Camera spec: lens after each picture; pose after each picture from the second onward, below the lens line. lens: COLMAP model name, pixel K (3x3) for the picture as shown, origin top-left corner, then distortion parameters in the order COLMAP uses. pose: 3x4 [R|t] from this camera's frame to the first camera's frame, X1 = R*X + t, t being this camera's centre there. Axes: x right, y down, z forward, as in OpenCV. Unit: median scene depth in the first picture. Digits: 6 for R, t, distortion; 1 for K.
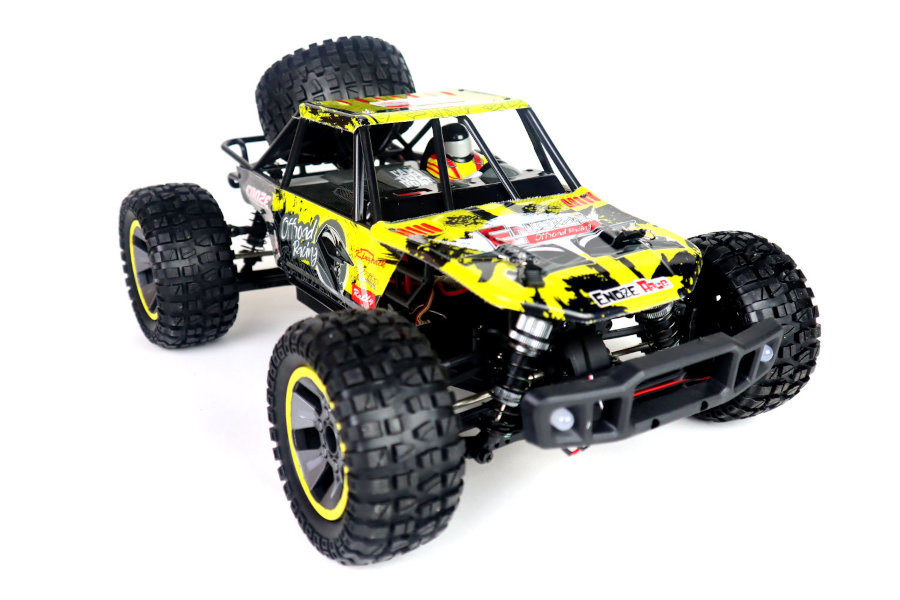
lens RADIAL K [[885.6, 0, 450.0], [0, 885.6, 300.0], [0, 0, 1]] dist [0.000934, 0.003106]
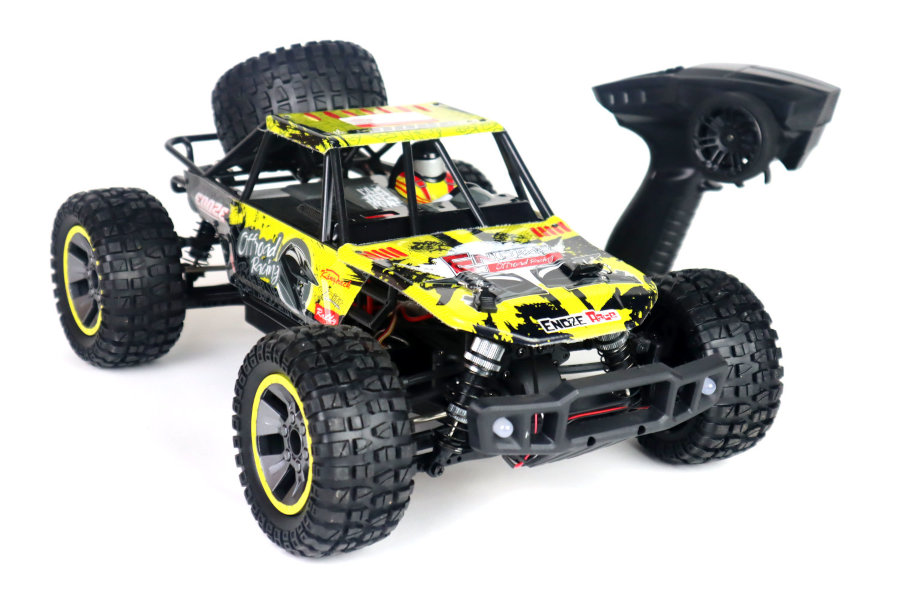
lens RADIAL K [[1576.2, 0, 450.0], [0, 1576.2, 300.0], [0, 0, 1]] dist [0.037601, 0.045740]
pose [[0.998811, 0.047197, 0.012167, 0.020160], [-0.046674, 0.998100, -0.040219, 0.042771], [-0.014042, 0.039603, 0.999117, -0.790491]]
